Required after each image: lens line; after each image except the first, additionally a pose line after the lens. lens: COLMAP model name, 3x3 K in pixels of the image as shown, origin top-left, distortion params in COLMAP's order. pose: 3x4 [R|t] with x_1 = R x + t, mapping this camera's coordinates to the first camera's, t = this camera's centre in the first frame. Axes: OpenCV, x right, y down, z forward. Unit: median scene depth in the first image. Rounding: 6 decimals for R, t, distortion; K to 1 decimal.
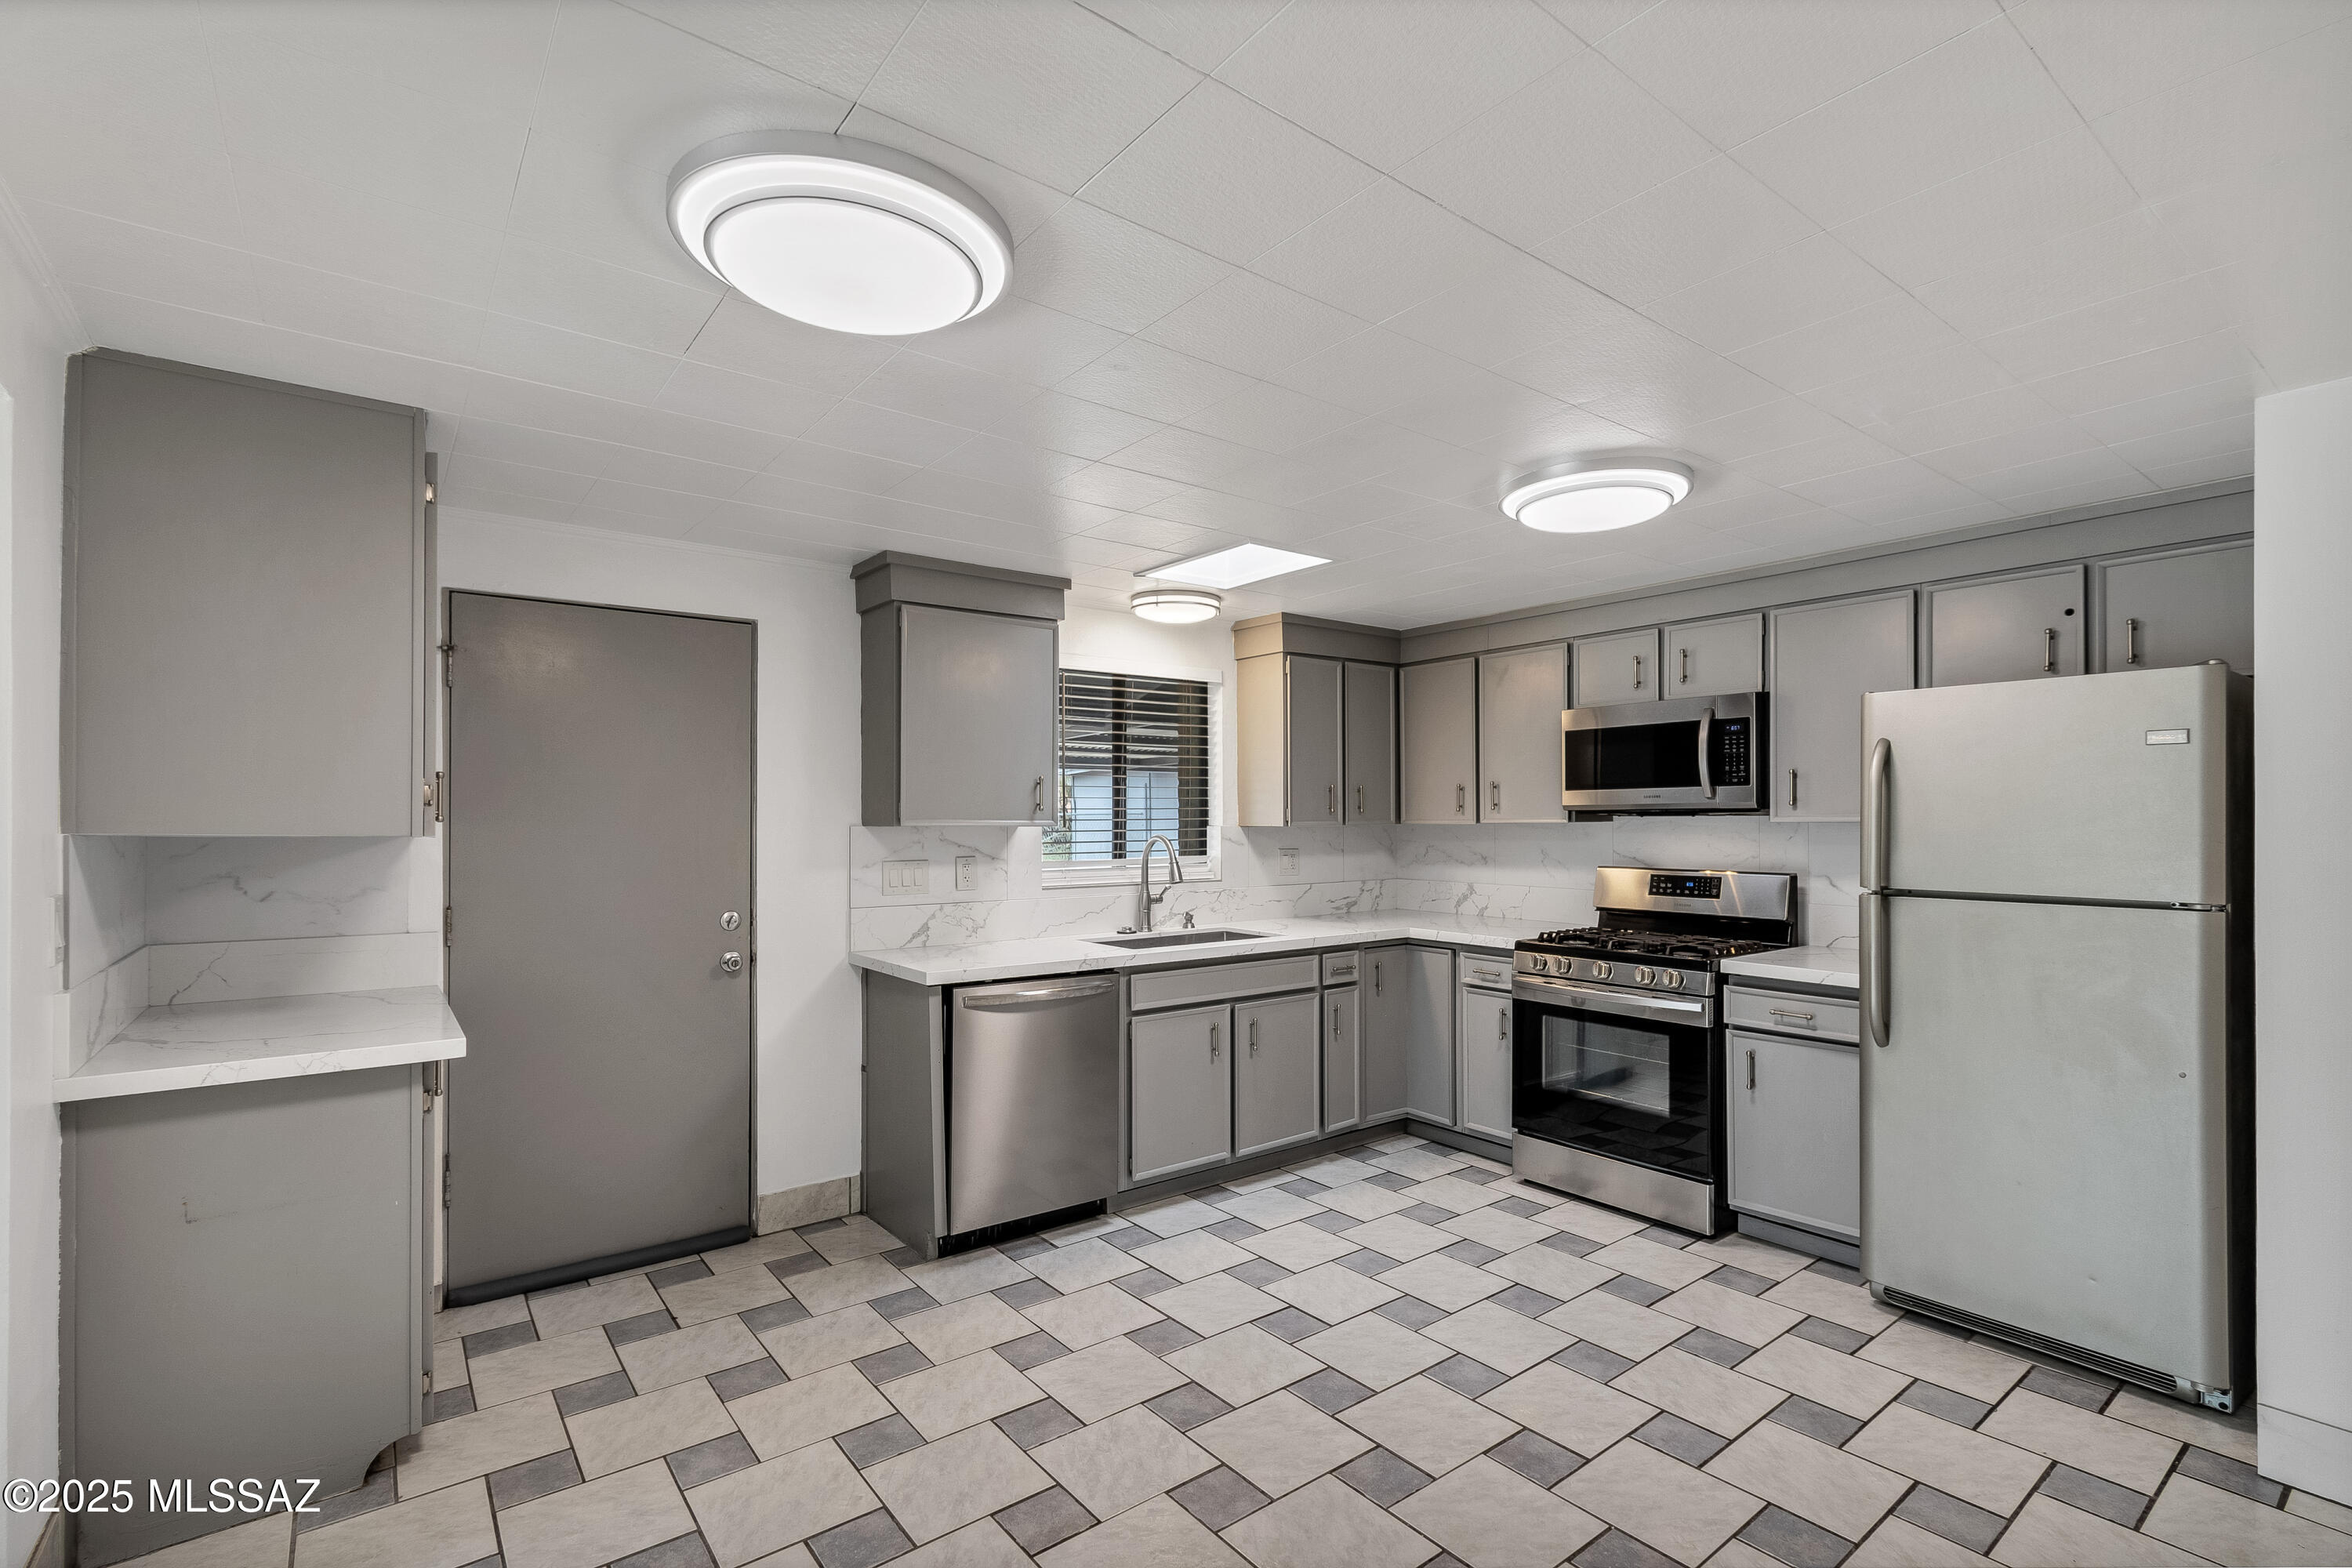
lens RADIAL K [[1115.5, 0, 1223.0], [0, 1115.5, 808.0], [0, 0, 1]] dist [0.000535, 0.000110]
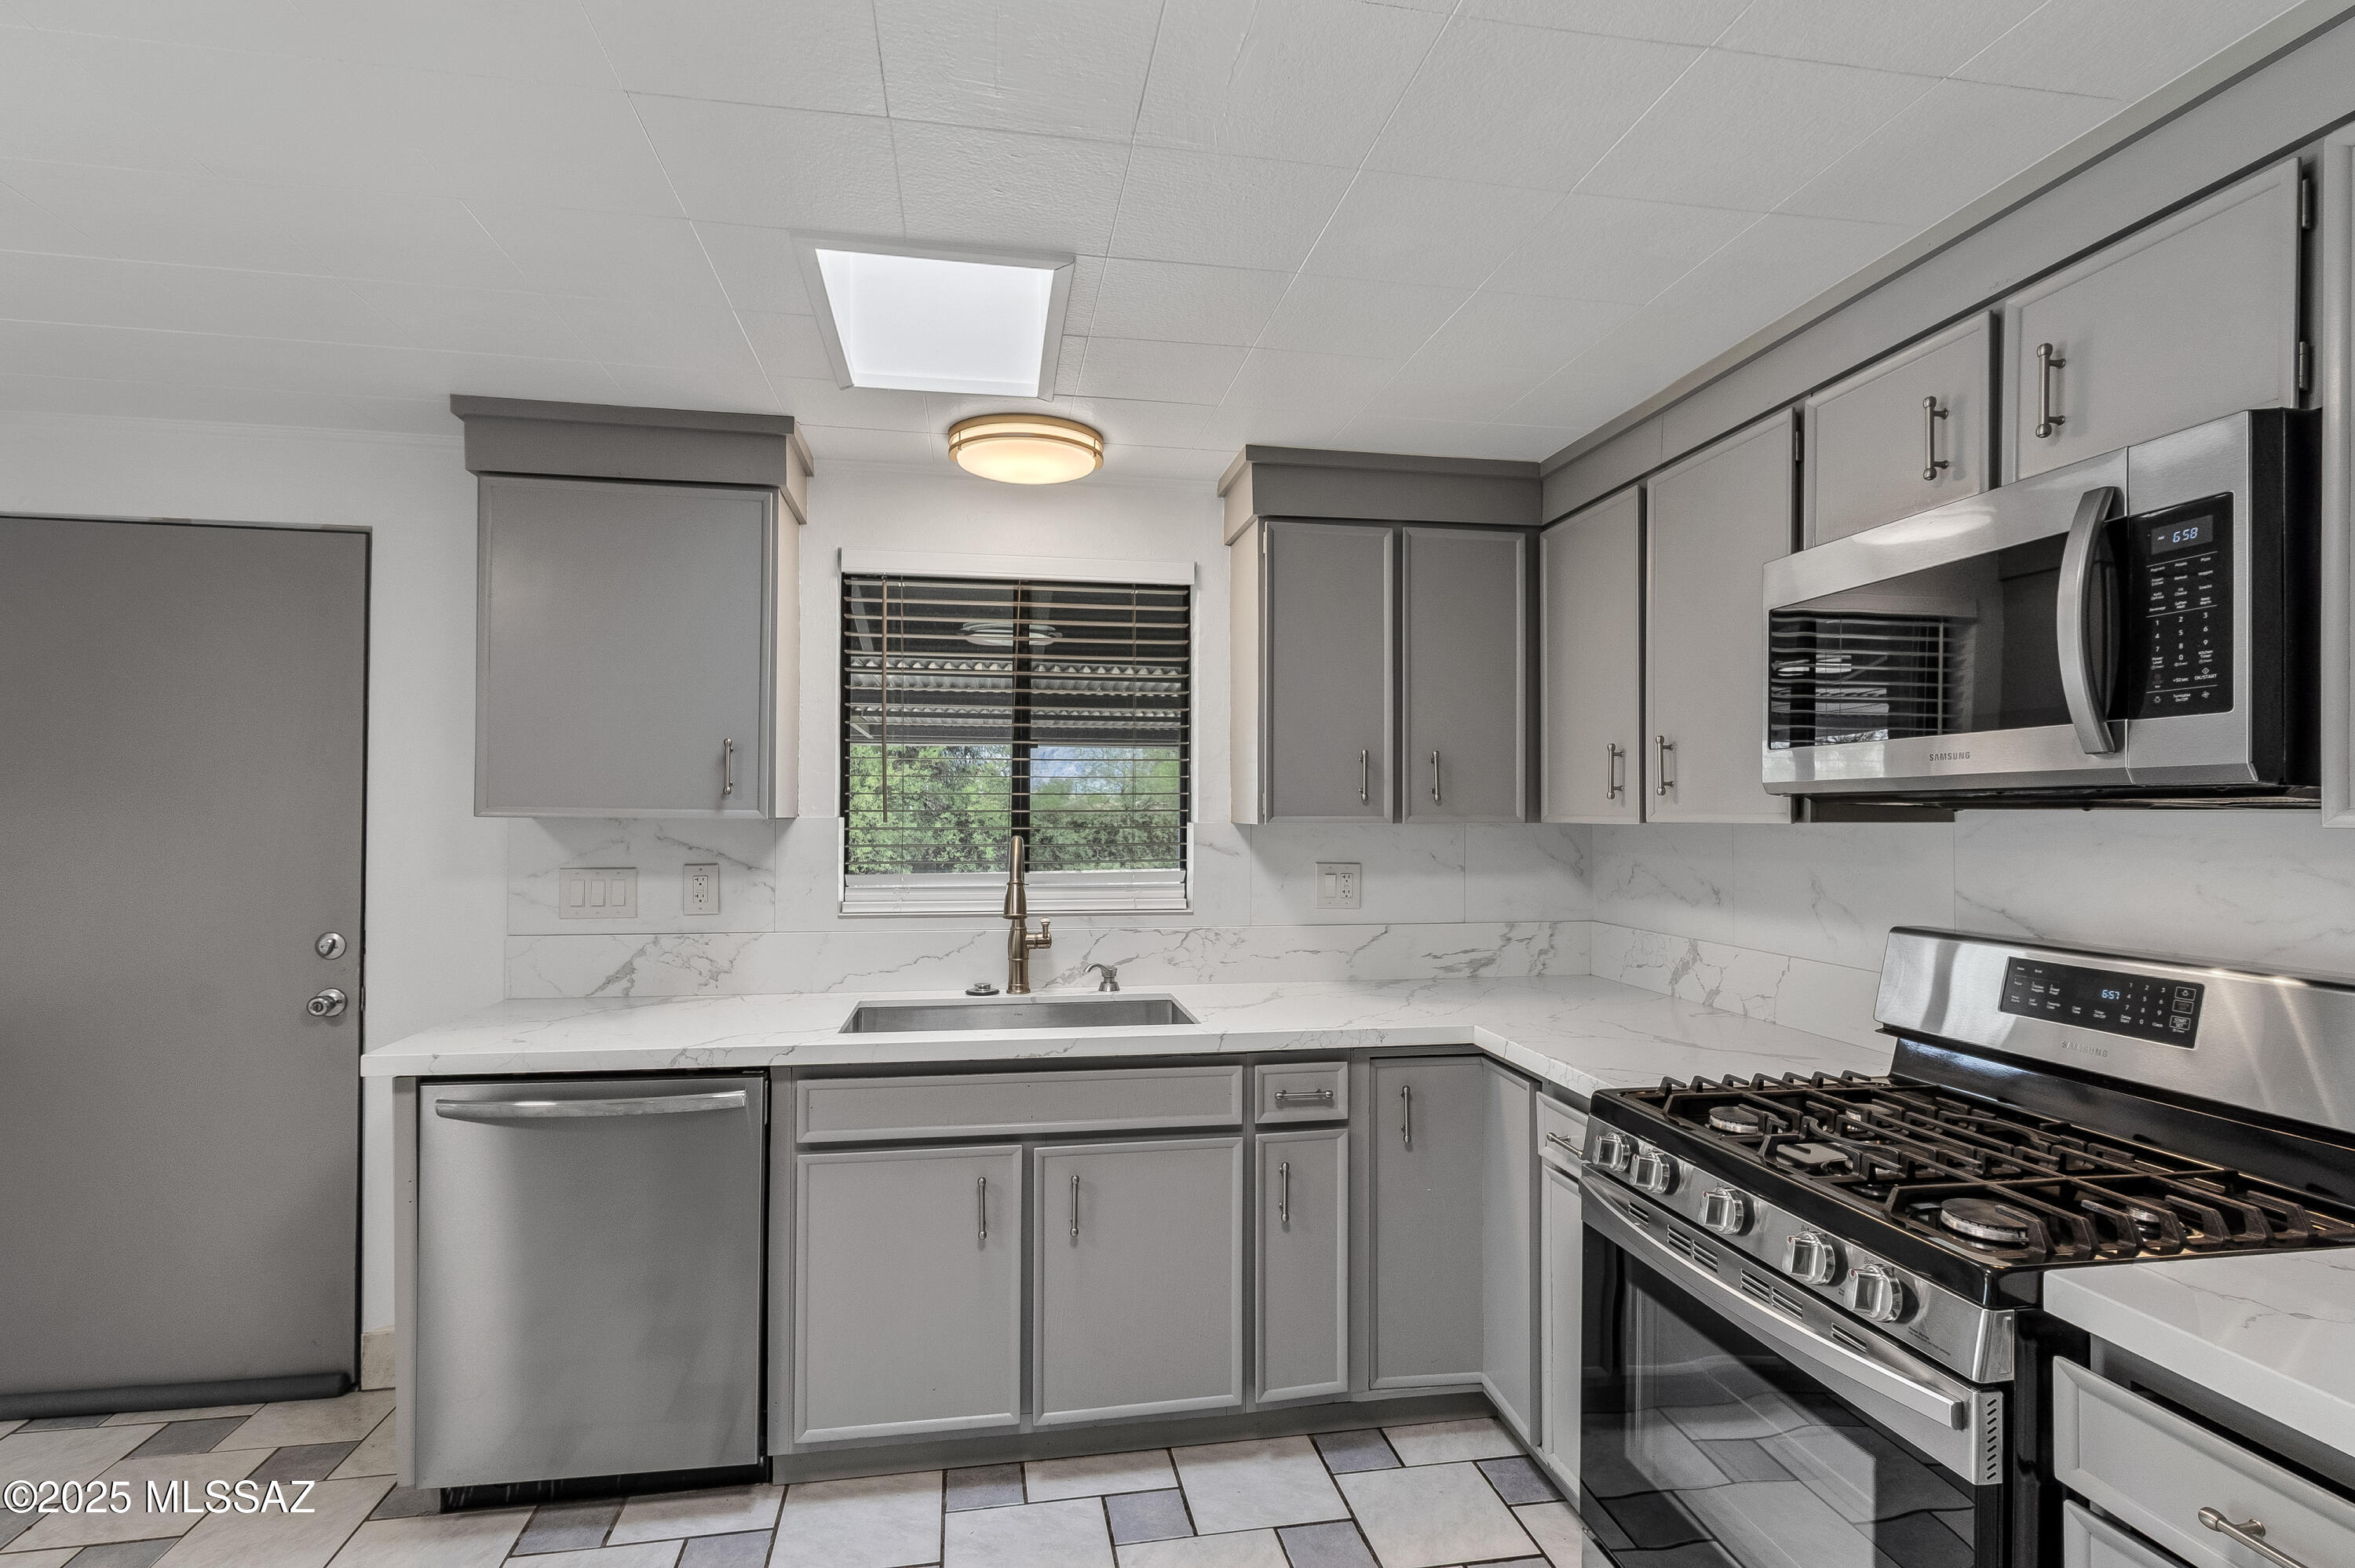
lens RADIAL K [[1189.4, 0, 1107.2], [0, 1189.4, 800.5], [0, 0, 1]] dist [-0.000559, 0.000426]
pose [[0.871785, 0.002137, -0.489884, 0.313100], [-0.002317, 0.999997, 0.000239, 0.004718], [0.489883, 0.000927, 0.871788, 0.481824]]
